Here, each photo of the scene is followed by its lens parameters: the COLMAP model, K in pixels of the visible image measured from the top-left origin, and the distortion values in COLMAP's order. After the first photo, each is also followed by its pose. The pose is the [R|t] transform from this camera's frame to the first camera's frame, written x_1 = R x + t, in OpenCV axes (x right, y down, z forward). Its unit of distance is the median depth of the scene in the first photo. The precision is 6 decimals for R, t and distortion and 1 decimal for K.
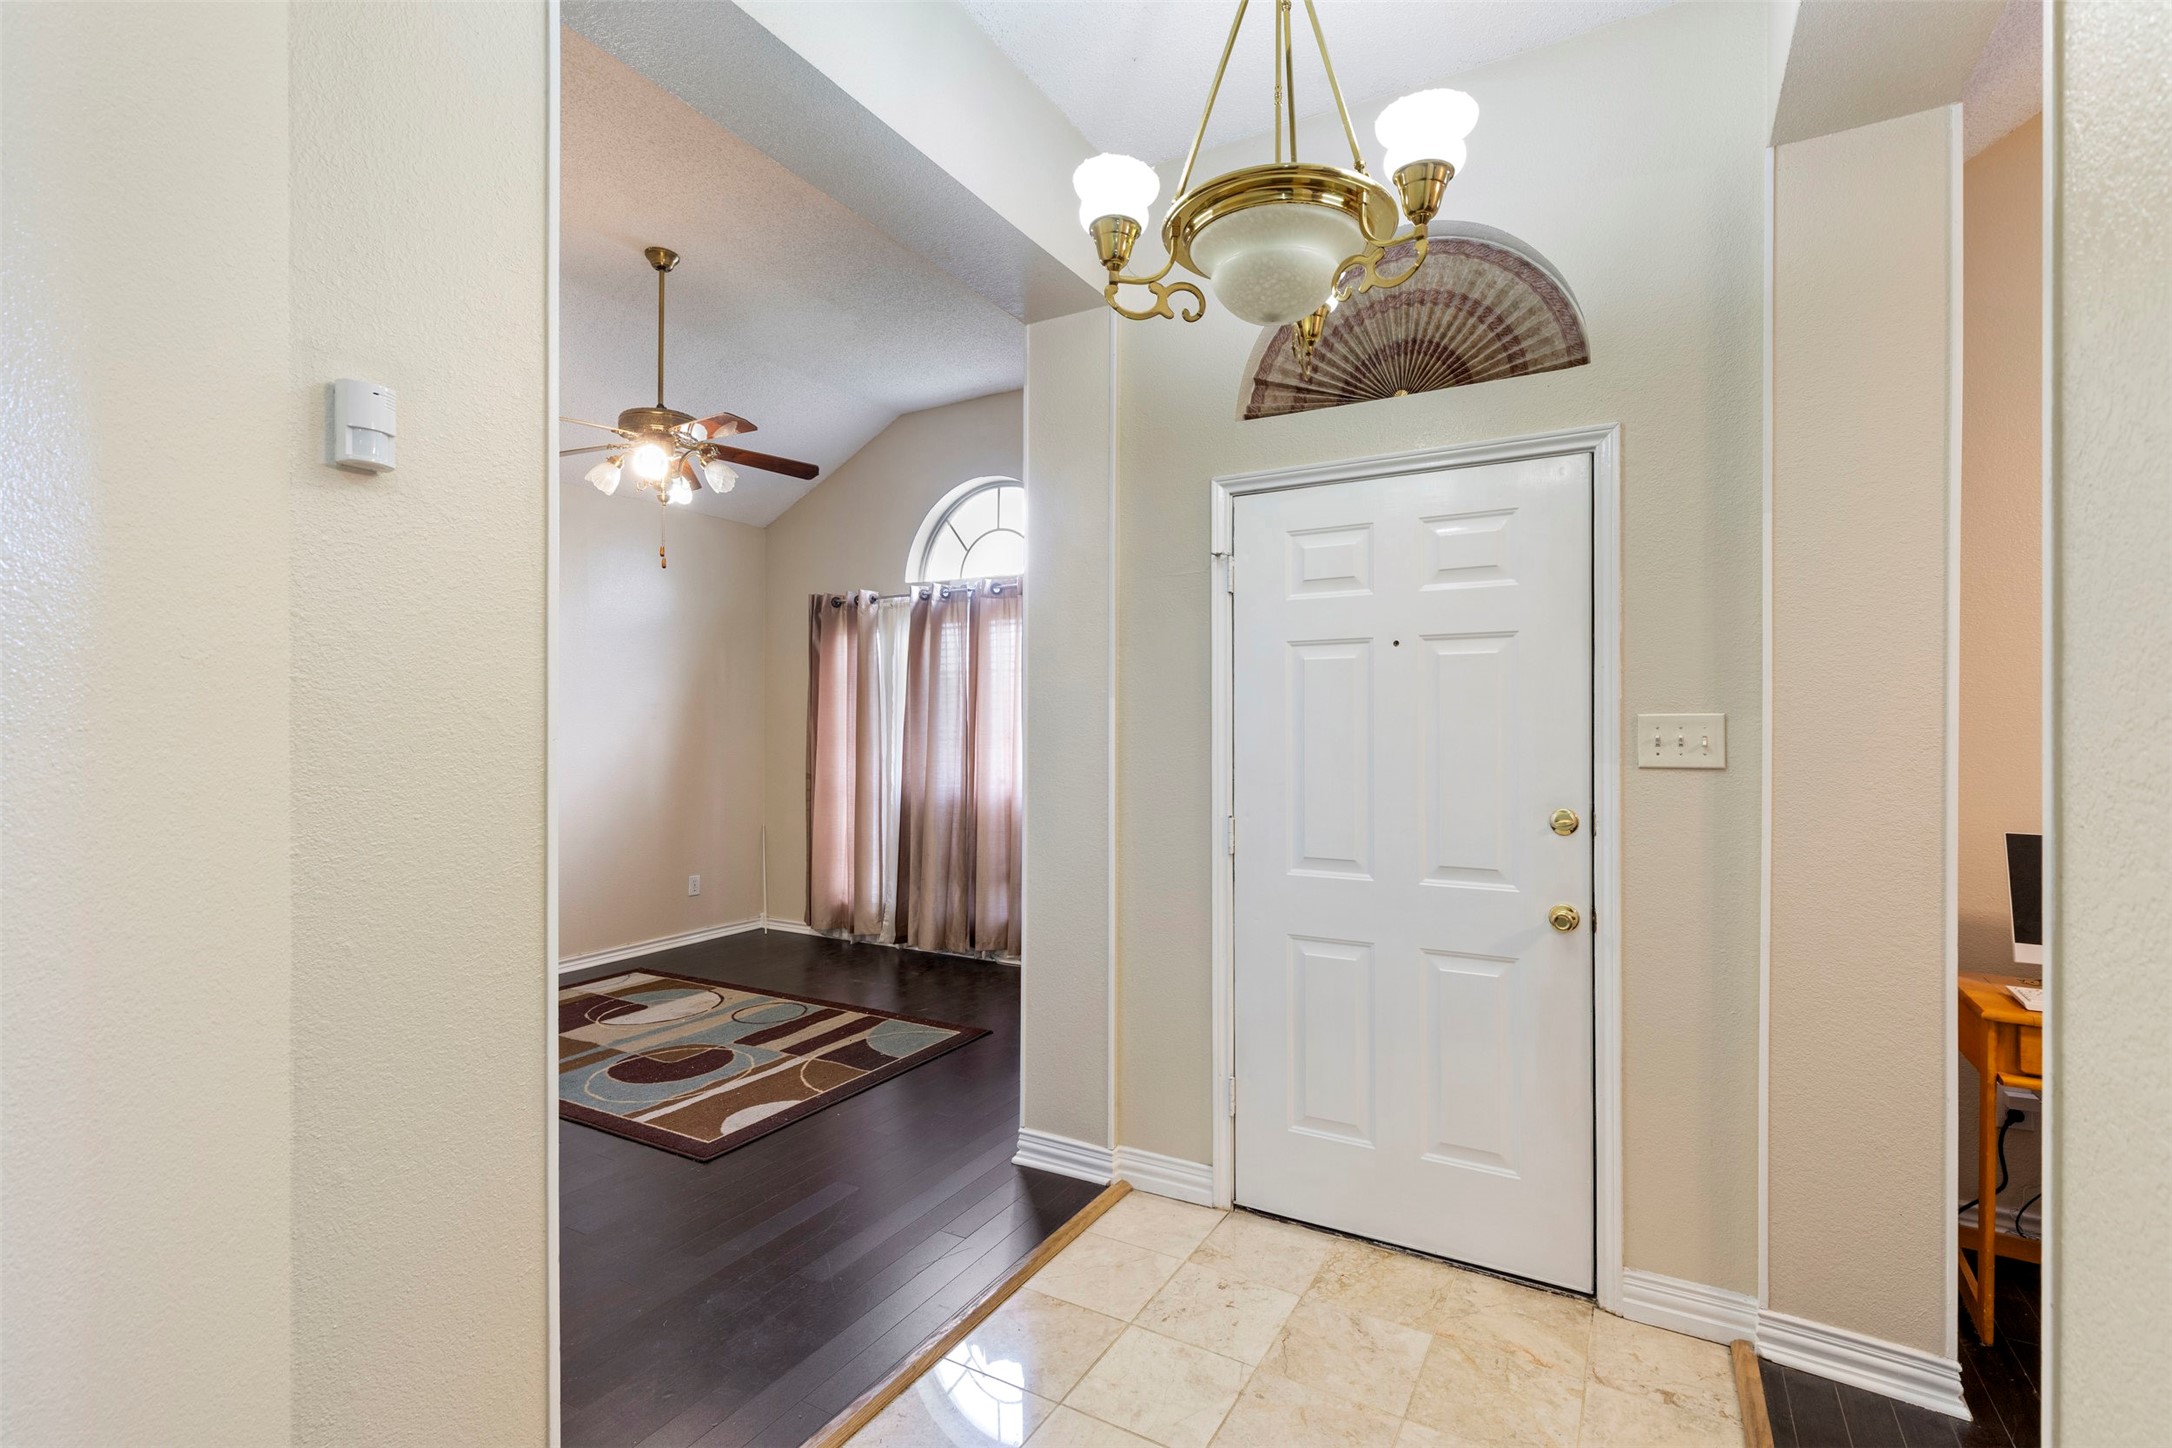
lens RADIAL K [[979.4, 0, 1094.1], [0, 979.4, 725.9], [0, 0, 1]] dist [0.005281, -0.000889]
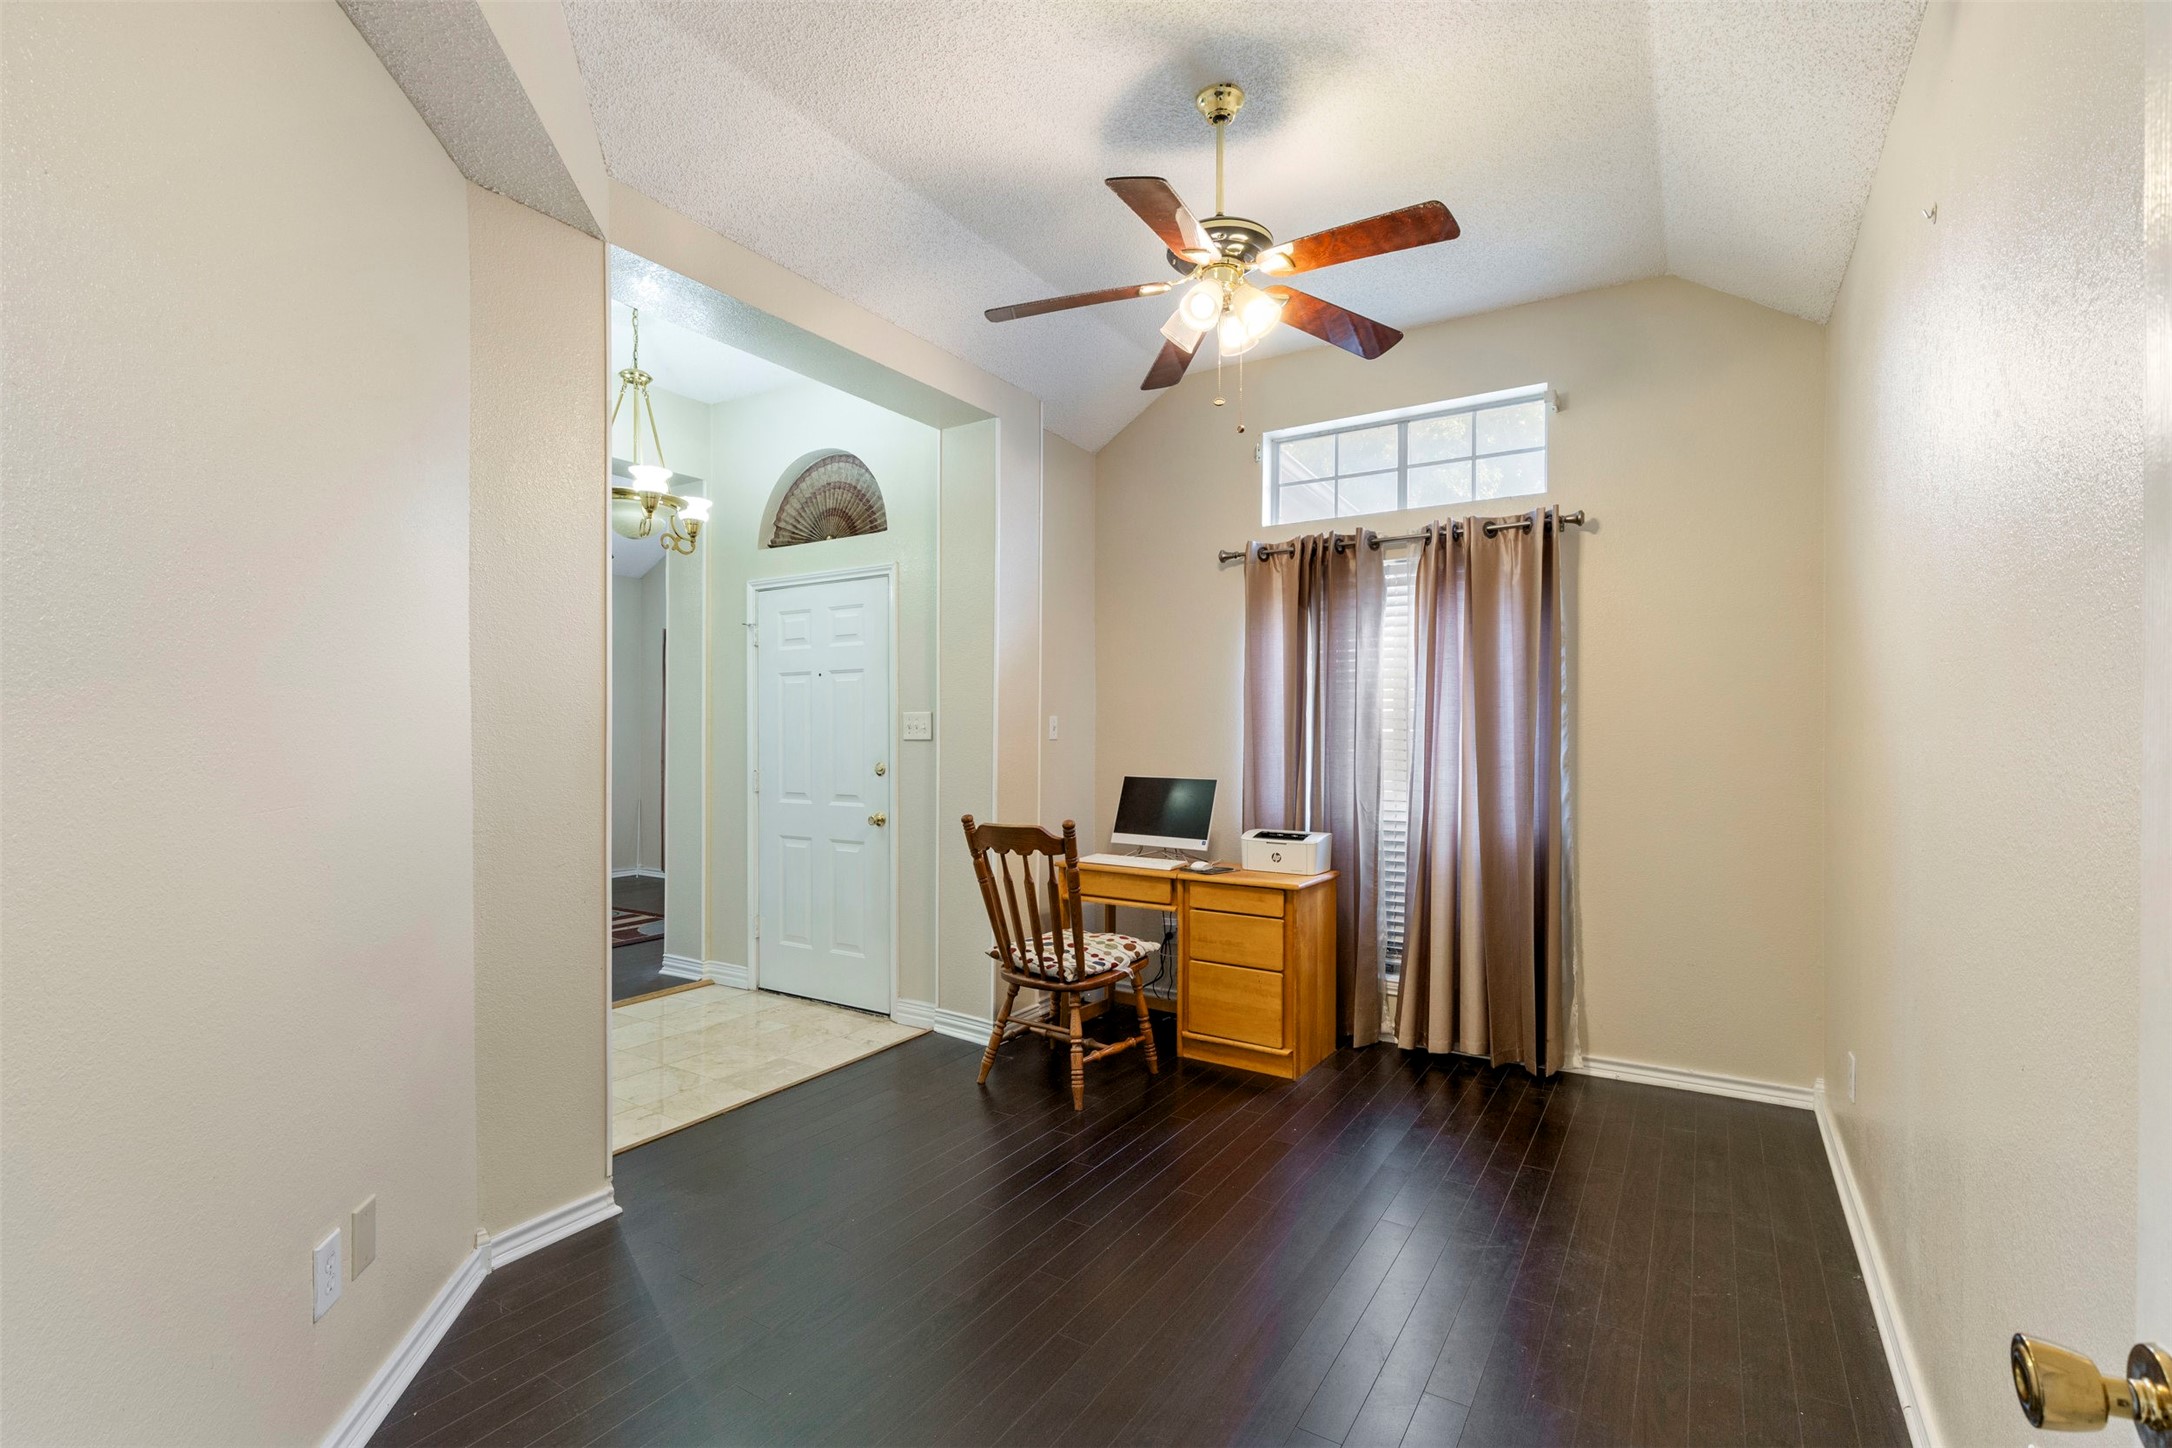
lens RADIAL K [[979.4, 0, 1087.1], [0, 979.4, 723.3], [0, 0, 1]] dist [0.005281, -0.000889]
pose [[0.998751, -0.003712, -0.049835, 0.830357], [0.003581, 0.999990, -0.002708, 0.012821], [0.049845, 0.002526, 0.998754, -0.756120]]
